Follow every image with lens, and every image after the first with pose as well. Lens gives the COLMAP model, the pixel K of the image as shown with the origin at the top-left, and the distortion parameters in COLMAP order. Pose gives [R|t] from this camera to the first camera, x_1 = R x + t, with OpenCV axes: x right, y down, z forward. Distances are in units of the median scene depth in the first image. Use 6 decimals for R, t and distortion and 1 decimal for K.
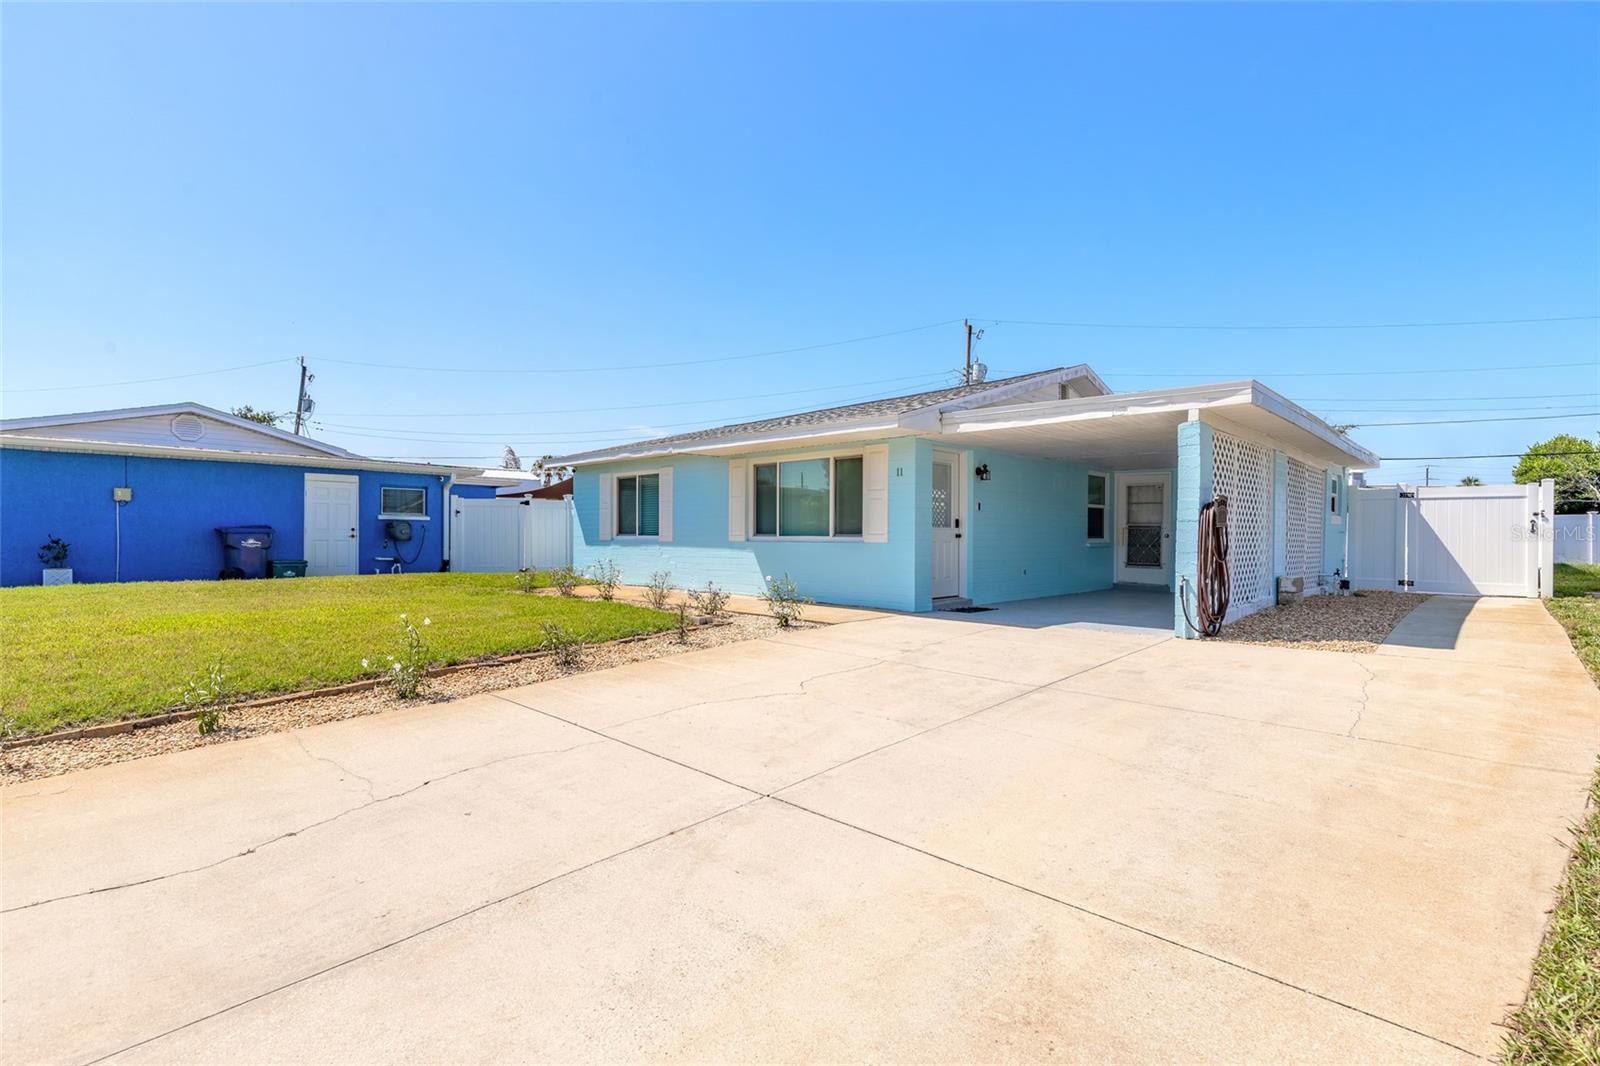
lens RADIAL K [[721.3, 0, 795.4], [0, 721.3, 541.3], [0, 0, 1]] dist [0.010847, -0.002750]
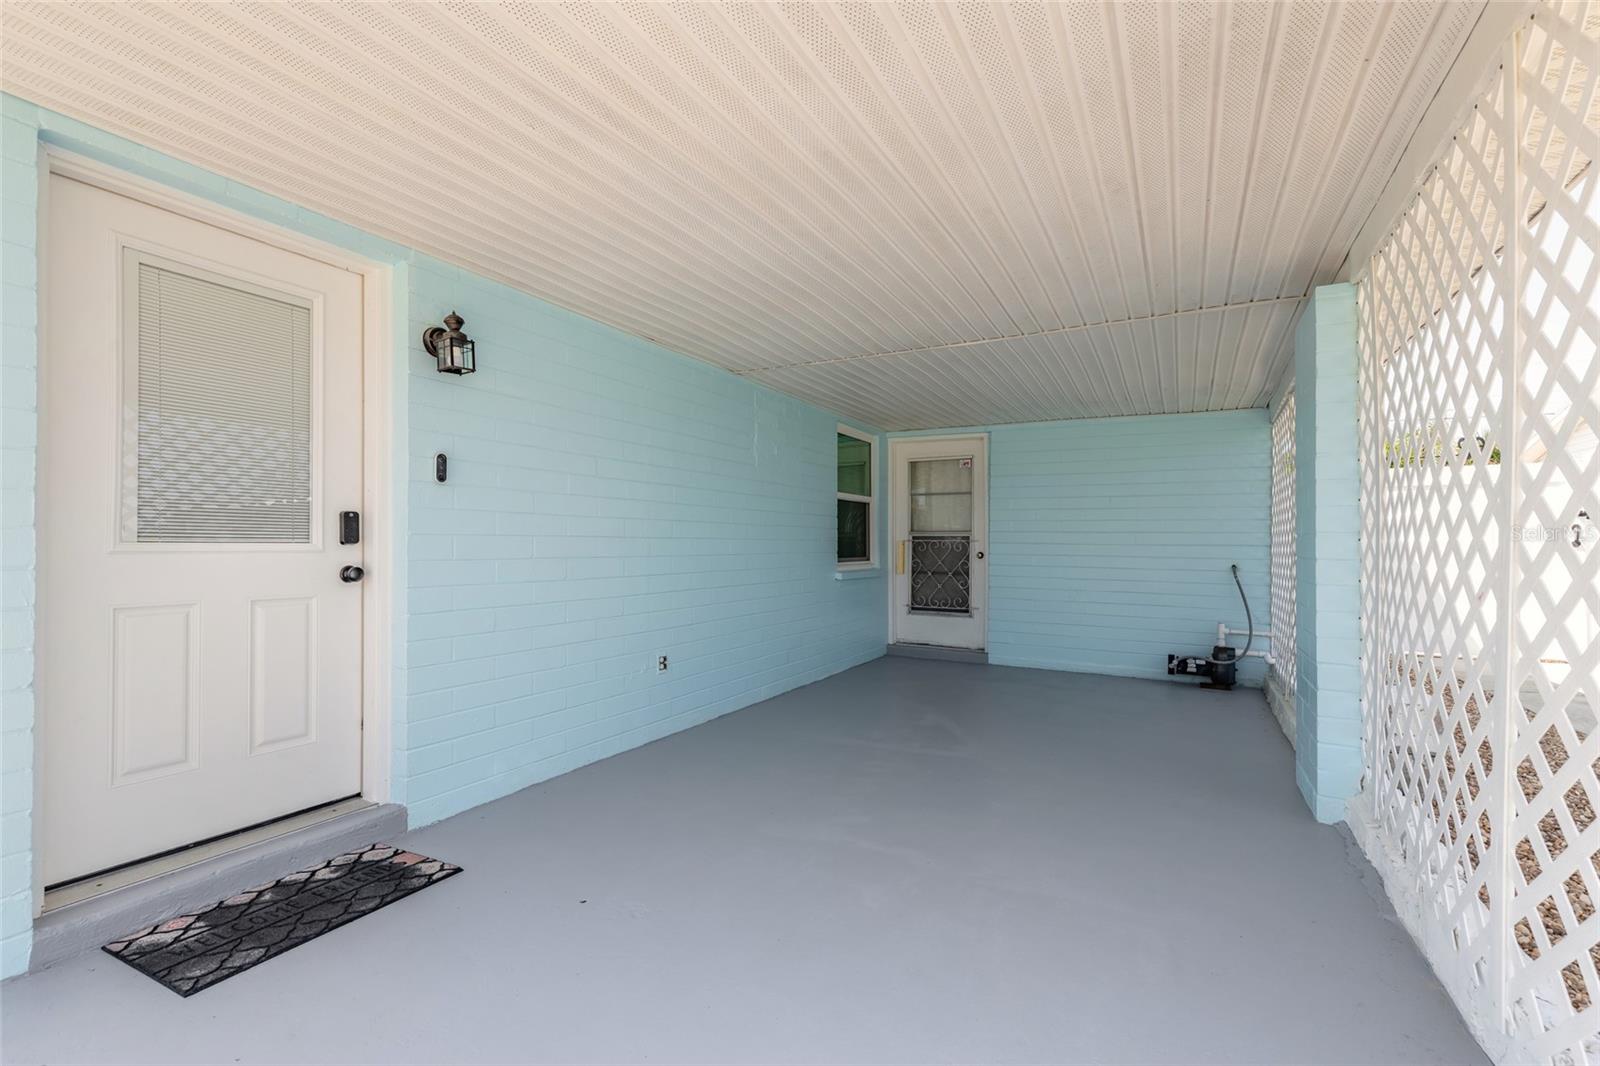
lens RADIAL K [[721.3, 0, 800.4], [0, 721.3, 540.4], [0, 0, 1]] dist [0.010847, -0.002750]
pose [[0.958003, -0.004289, 0.286725, 0.256699], [0.009391, 0.999821, -0.016419, -0.011600], [-0.286604, 0.018422, 0.957872, 0.576098]]
